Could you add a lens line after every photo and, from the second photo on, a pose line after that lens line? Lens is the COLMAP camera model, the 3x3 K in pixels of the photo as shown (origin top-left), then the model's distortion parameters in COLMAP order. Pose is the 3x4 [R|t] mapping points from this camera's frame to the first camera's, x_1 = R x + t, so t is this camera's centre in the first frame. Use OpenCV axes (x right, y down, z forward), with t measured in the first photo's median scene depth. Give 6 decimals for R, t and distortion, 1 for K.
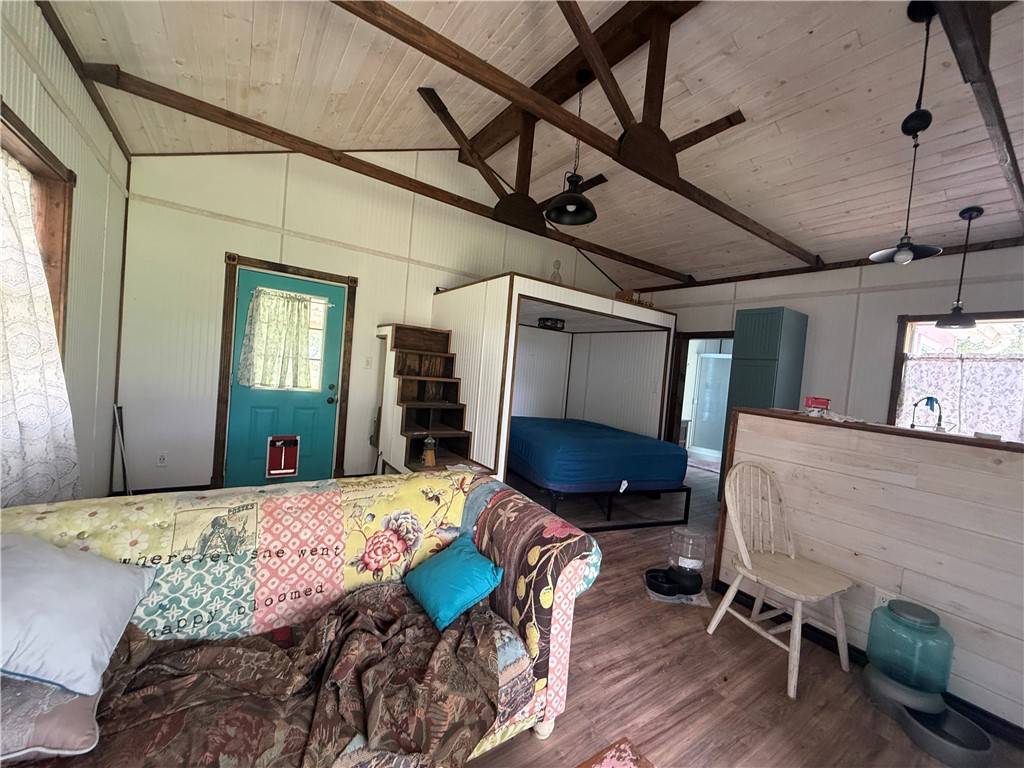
lens RADIAL K [[406.8, 0, 511.3], [0, 406.8, 385.3], [0, 0, 1]] dist [-0.000544, 0.000025]
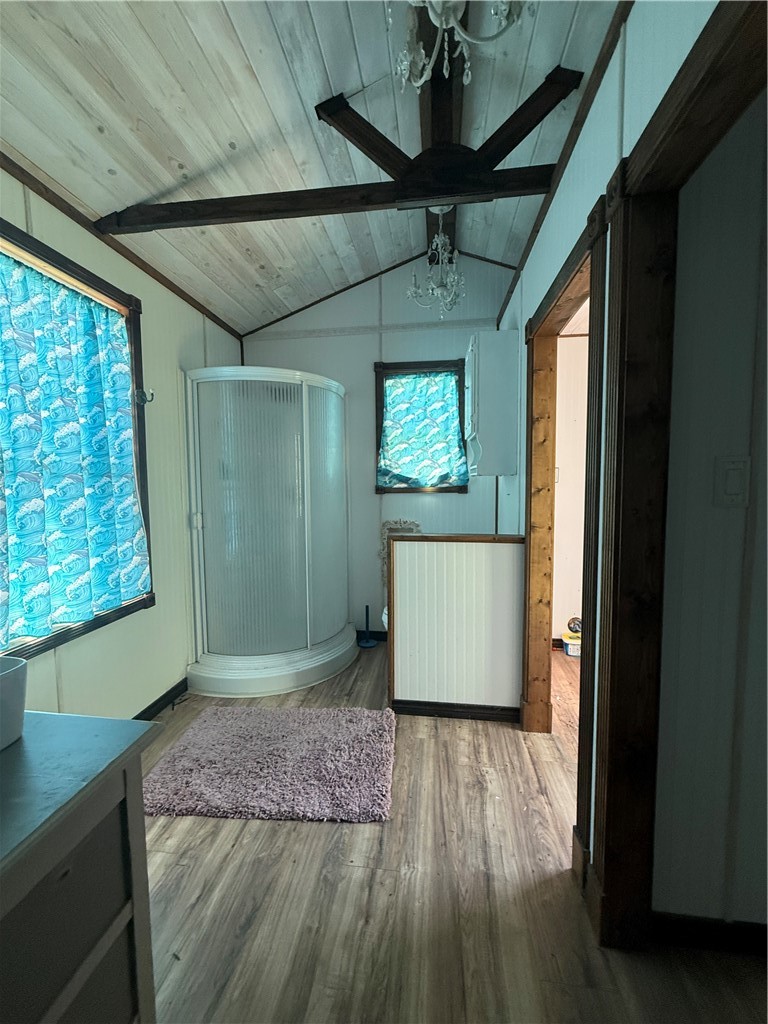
lens RADIAL K [[406.8, 0, 383.9], [0, 406.8, 510.7], [0, 0, 1]] dist [-0.000544, 0.000025]
pose [[0.673041, -0.144929, 0.725266, 0.723773], [0.092086, 0.989403, 0.112256, 0.020907], [-0.733850, -0.008766, 0.679255, 1.521813]]
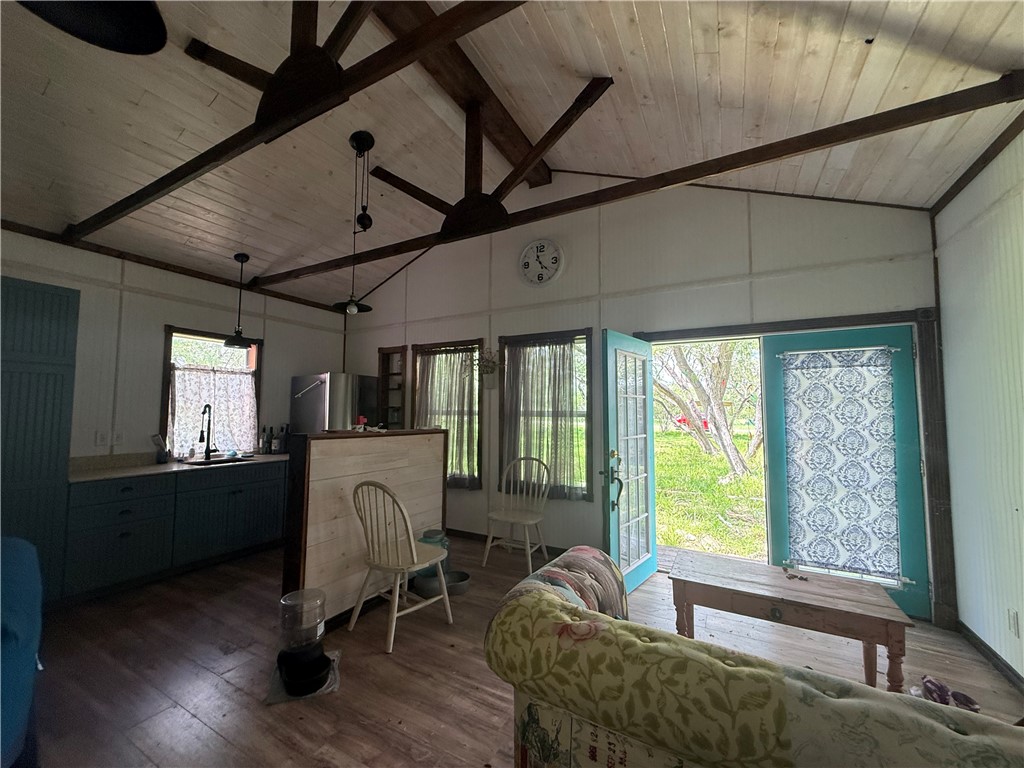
lens RADIAL K [[406.8, 0, 512.1], [0, 406.8, 385.5], [0, 0, 1]] dist [-0.000544, 0.000025]
pose [[-0.450988, -0.031018, 0.891991, -0.352789], [-0.012740, 0.999518, 0.028316, -0.066709], [-0.892439, 0.001406, -0.451166, 0.753237]]
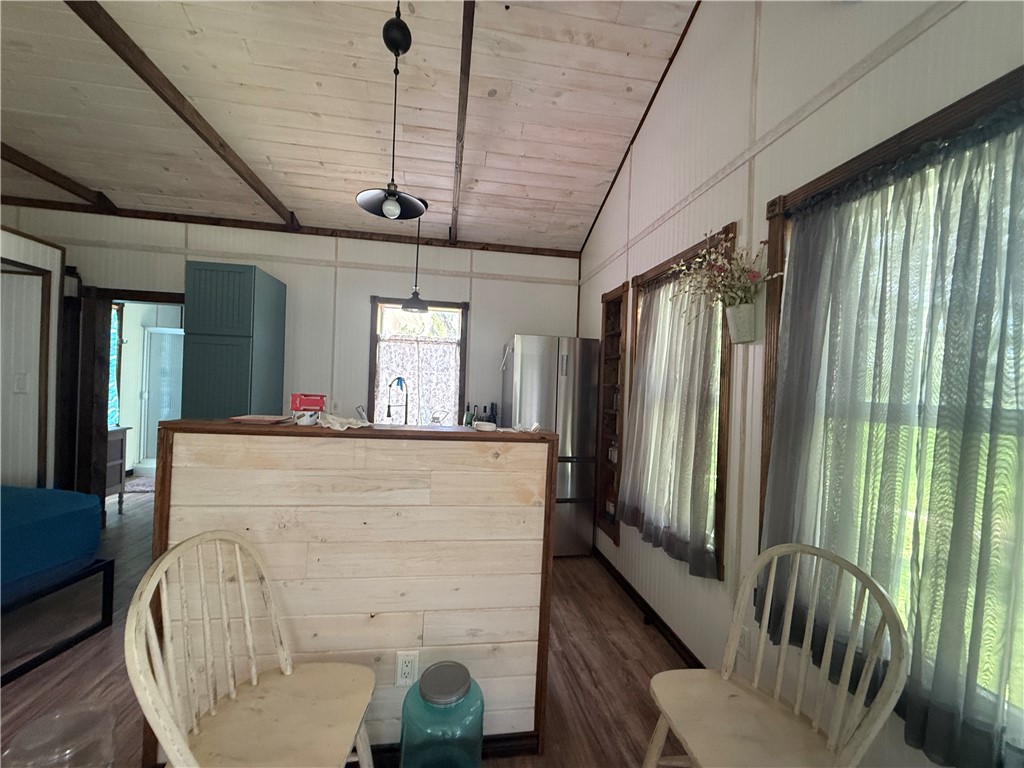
lens RADIAL K [[406.8, 0, 511.3], [0, 406.8, 385.6], [0, 0, 1]] dist [-0.000544, 0.000025]
pose [[0.428622, -0.072505, 0.900570, 0.211336], [0.029966, 0.997367, 0.066036, -0.009792], [-0.902987, -0.001318, 0.429667, 0.292730]]
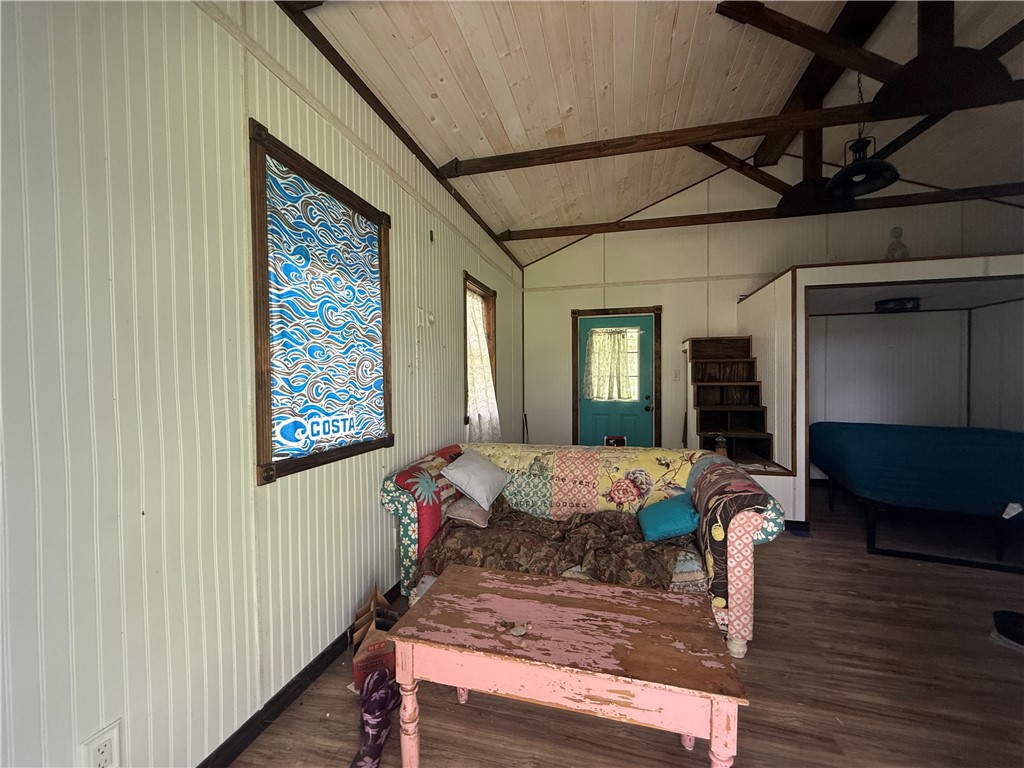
lens RADIAL K [[406.8, 0, 511.2], [0, 406.8, 385.1], [0, 0, 1]] dist [-0.000544, 0.000025]
pose [[0.649764, -0.078629, -0.756059, 0.268781], [0.036437, 0.996714, -0.072342, 0.049656], [0.759262, 0.019457, 0.650494, -0.137915]]
